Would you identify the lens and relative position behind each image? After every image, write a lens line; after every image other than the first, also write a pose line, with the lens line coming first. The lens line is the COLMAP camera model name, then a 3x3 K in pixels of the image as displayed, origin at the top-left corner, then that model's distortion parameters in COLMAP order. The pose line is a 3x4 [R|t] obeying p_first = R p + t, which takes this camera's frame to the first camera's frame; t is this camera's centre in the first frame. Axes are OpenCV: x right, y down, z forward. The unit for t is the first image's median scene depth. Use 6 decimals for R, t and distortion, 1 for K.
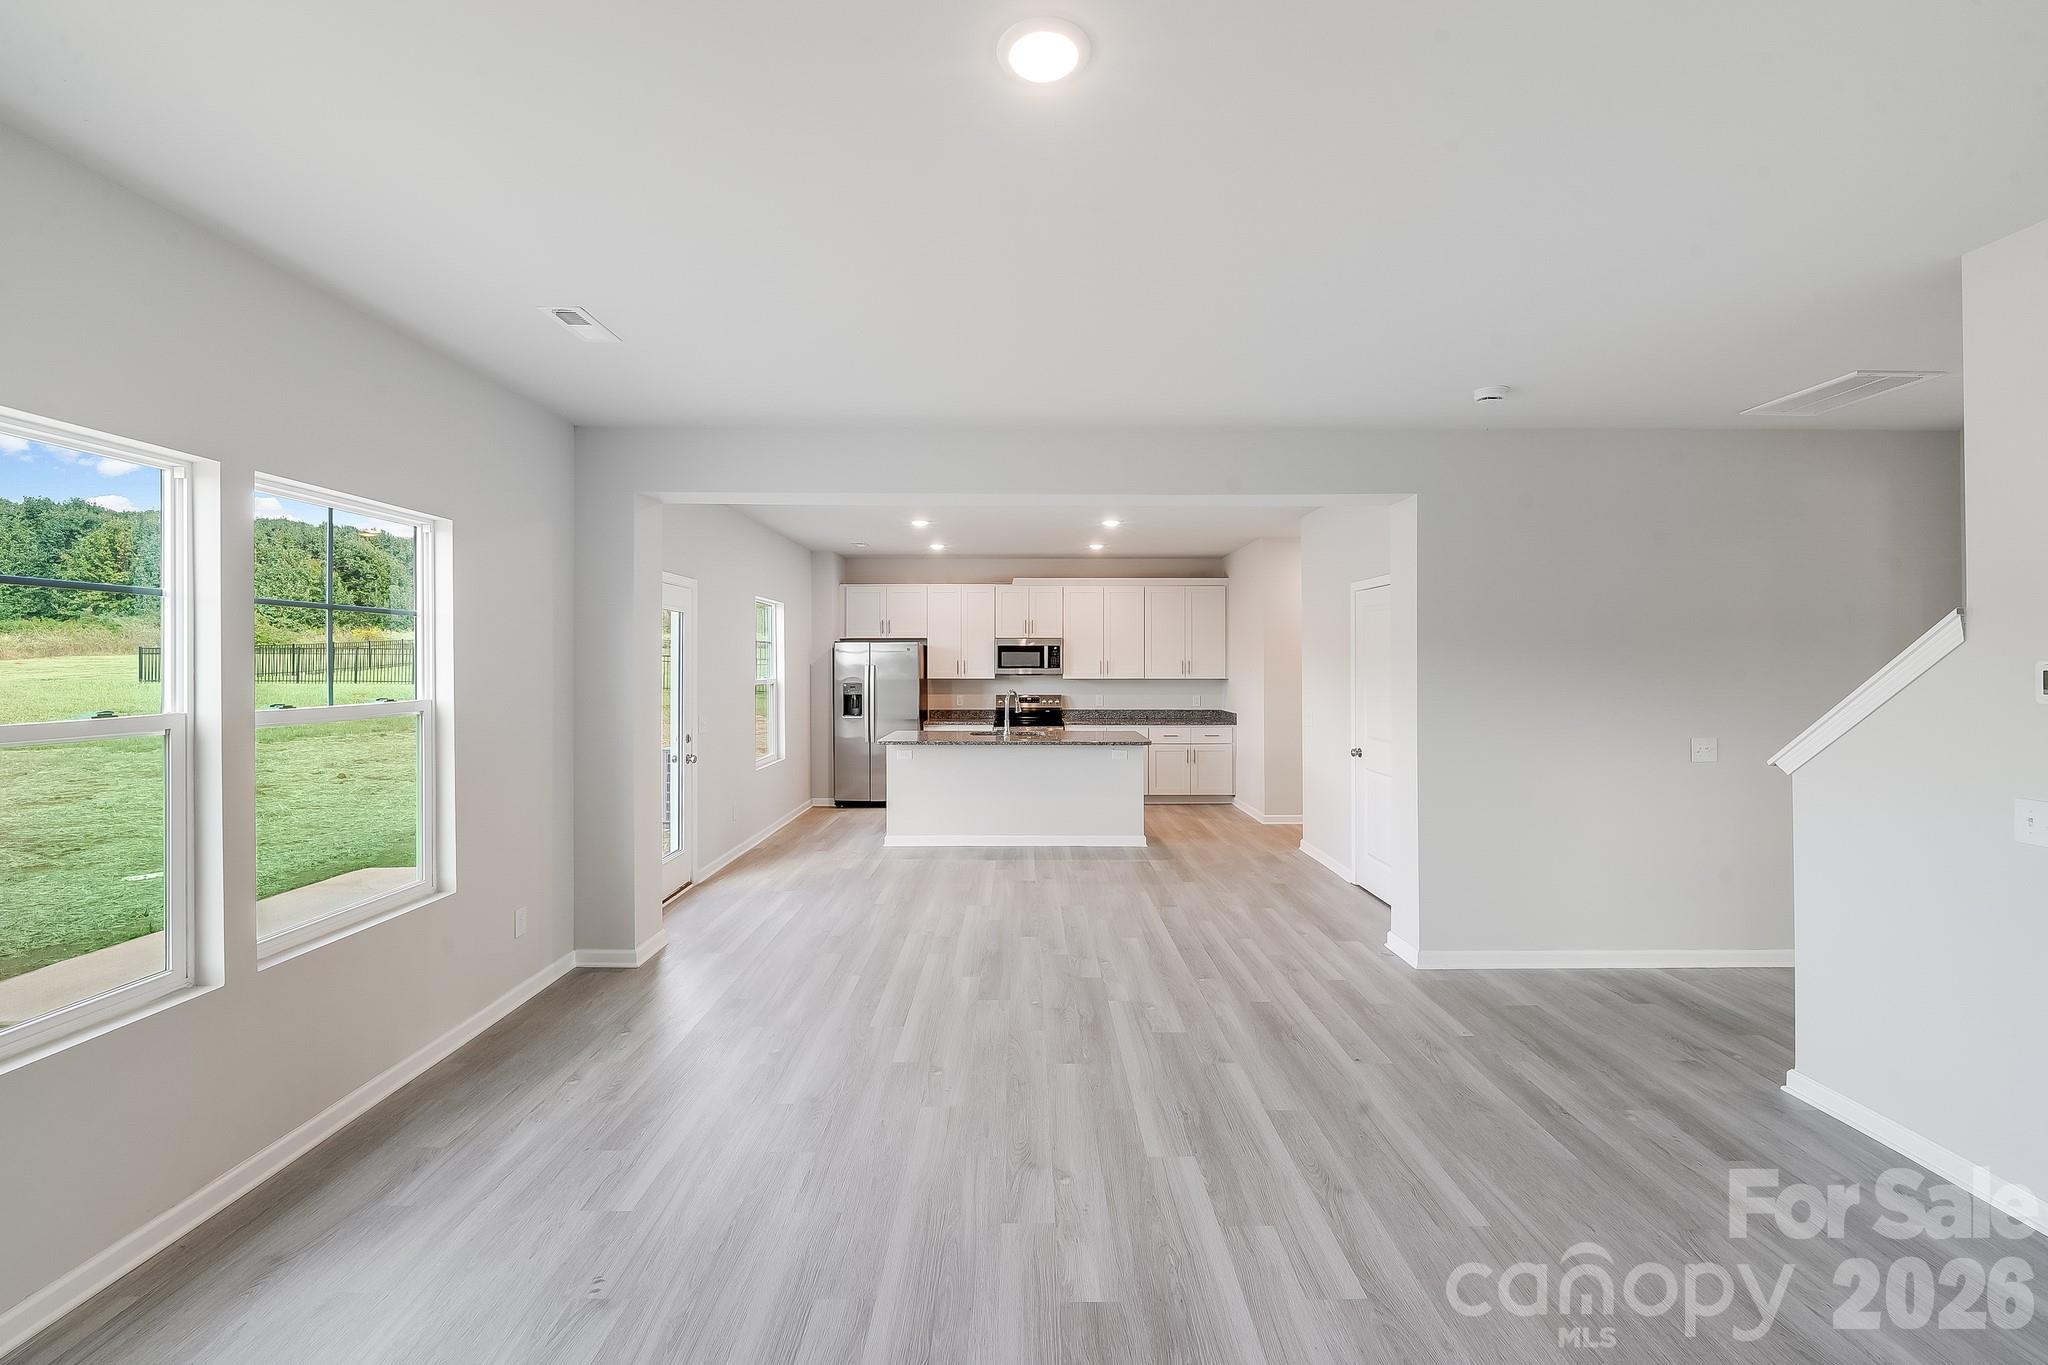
lens RADIAL K [[837.1, 0, 1024.9], [0, 837.1, 660.9], [0, 0, 1]] dist [-0.008630, -0.000341]
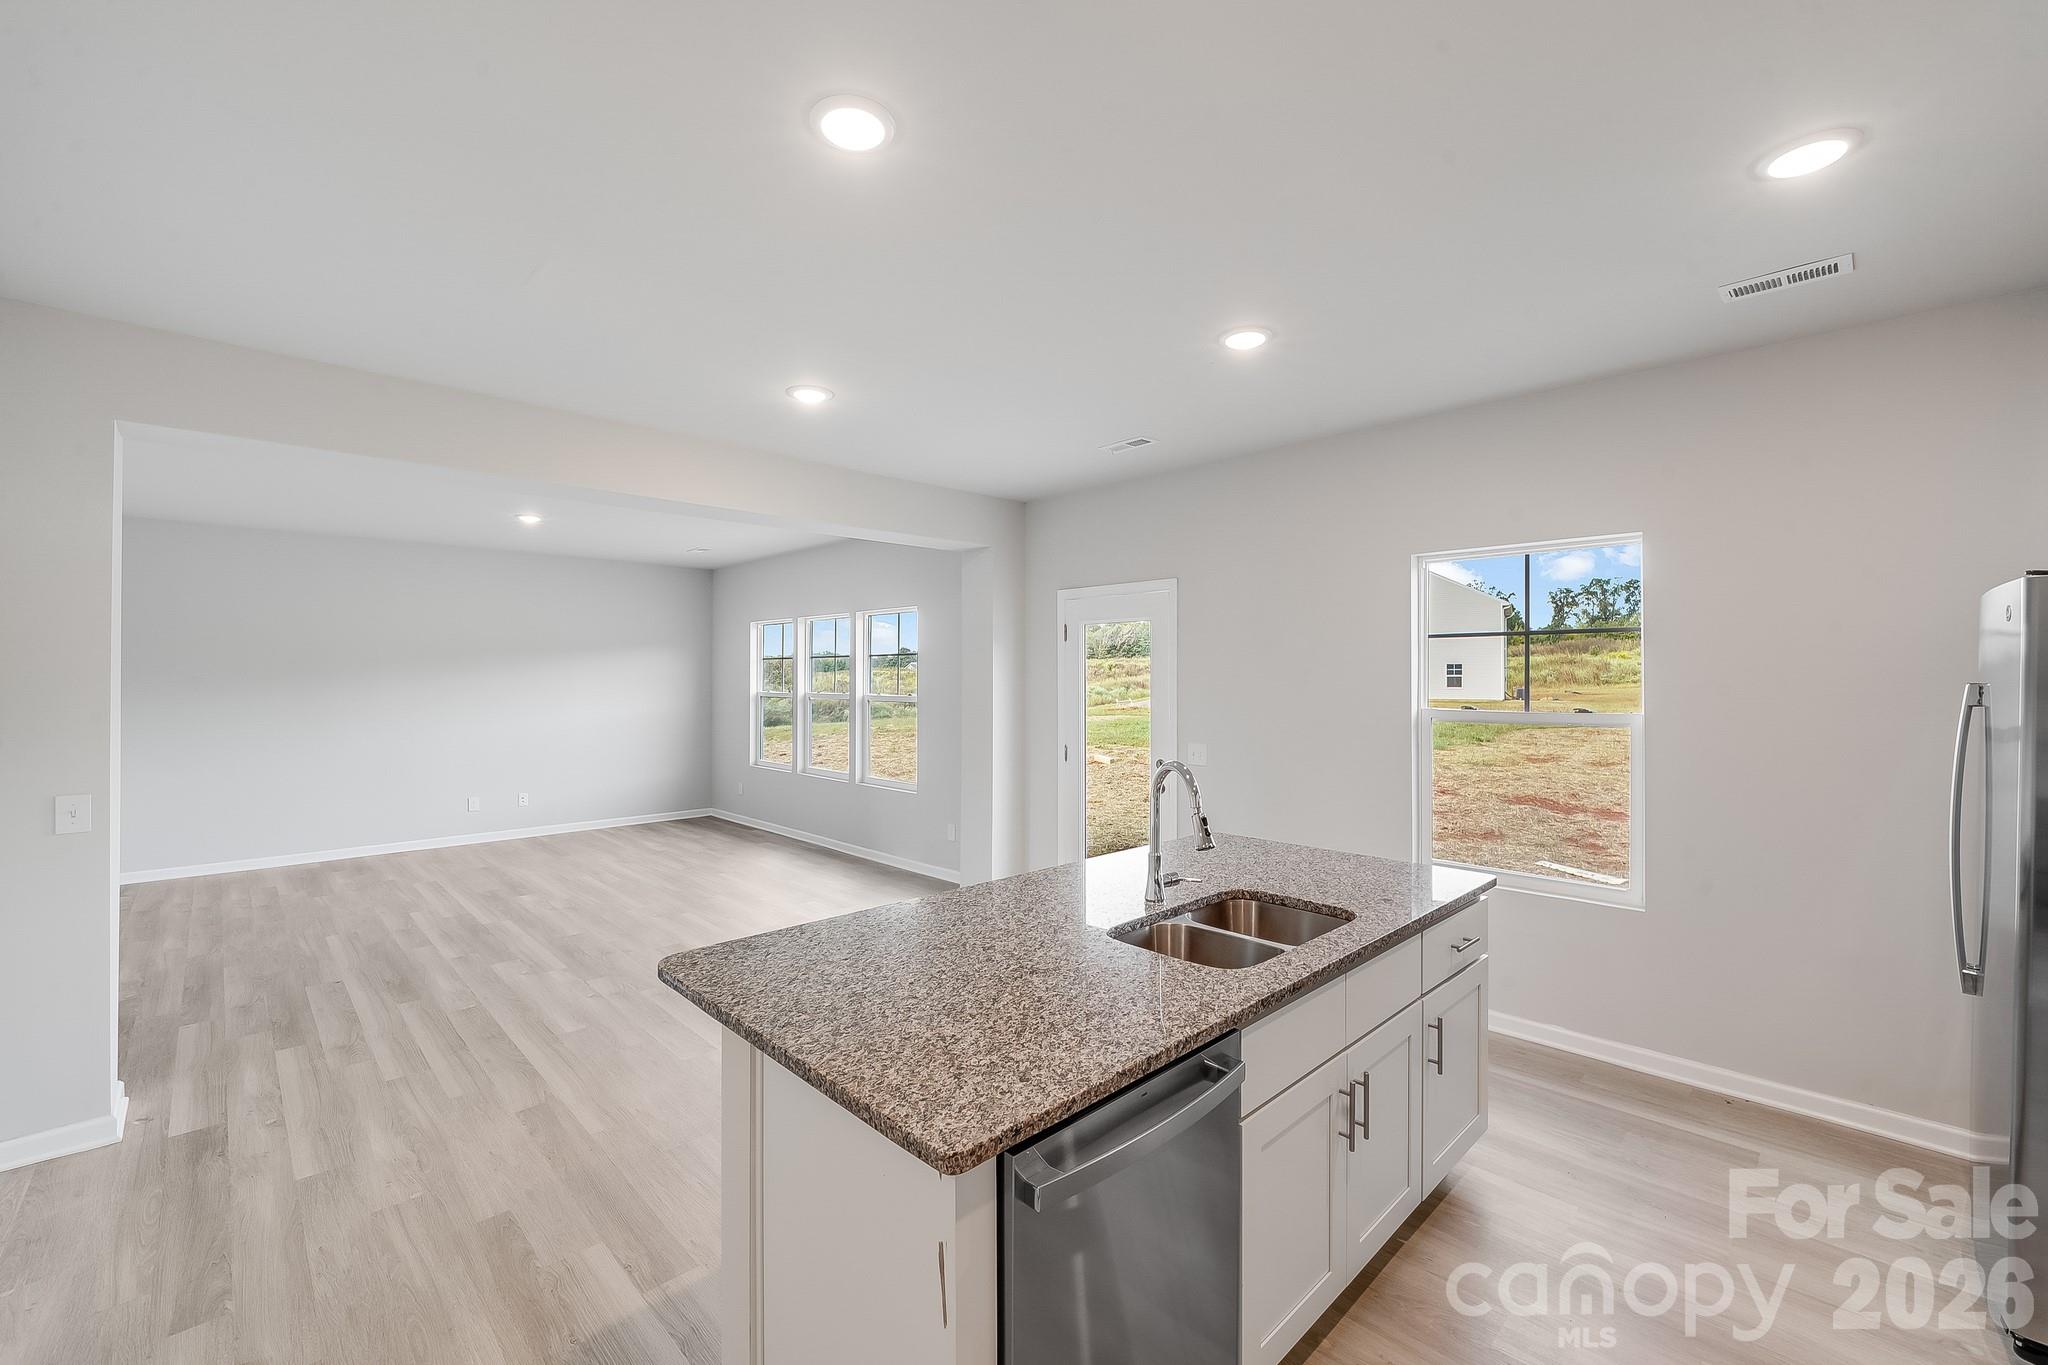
lens RADIAL K [[833.3, 0, 1016.9], [0, 833.3, 675.8], [0, 0, 1]] dist [-0.001475, -0.007051]
pose [[-0.719761, -0.002692, -0.694216, 0.238676], [0.001665, 0.999983, -0.005604, 0.004283], [0.694220, -0.005190, -0.719744, 1.191770]]
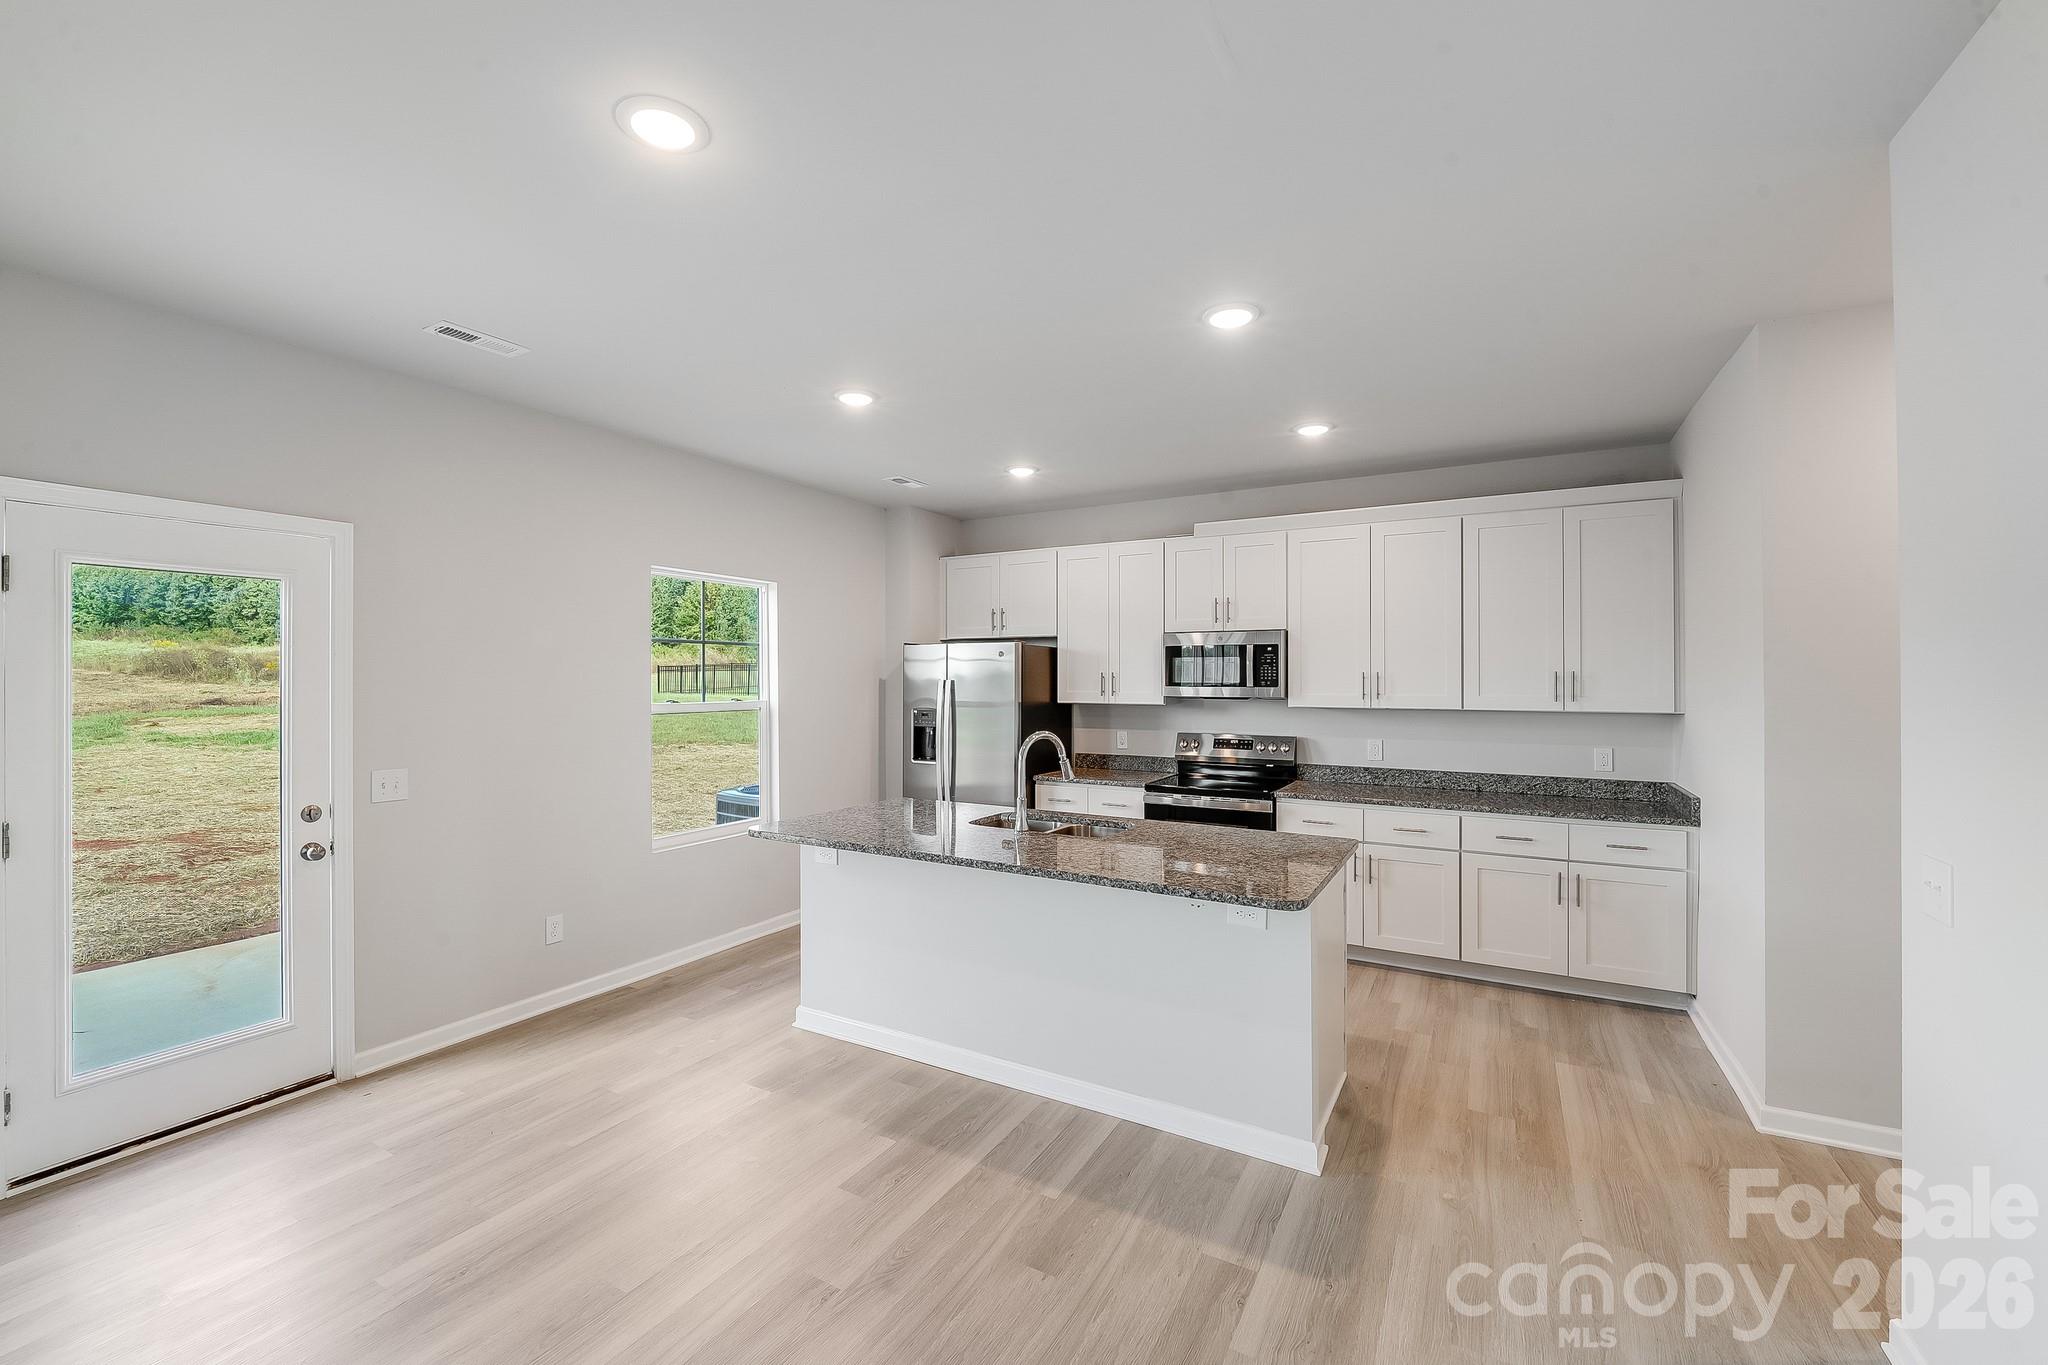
lens RADIAL K [[833.3, 0, 1016.9], [0, 833.3, 675.8], [0, 0, 1]] dist [-0.001475, -0.007051]
pose [[0.866631, -0.000755, -0.498948, 0.206493], [0.000224, 0.999999, -0.001123, 0.003091], [0.498949, 0.000862, 0.866631, 0.597028]]
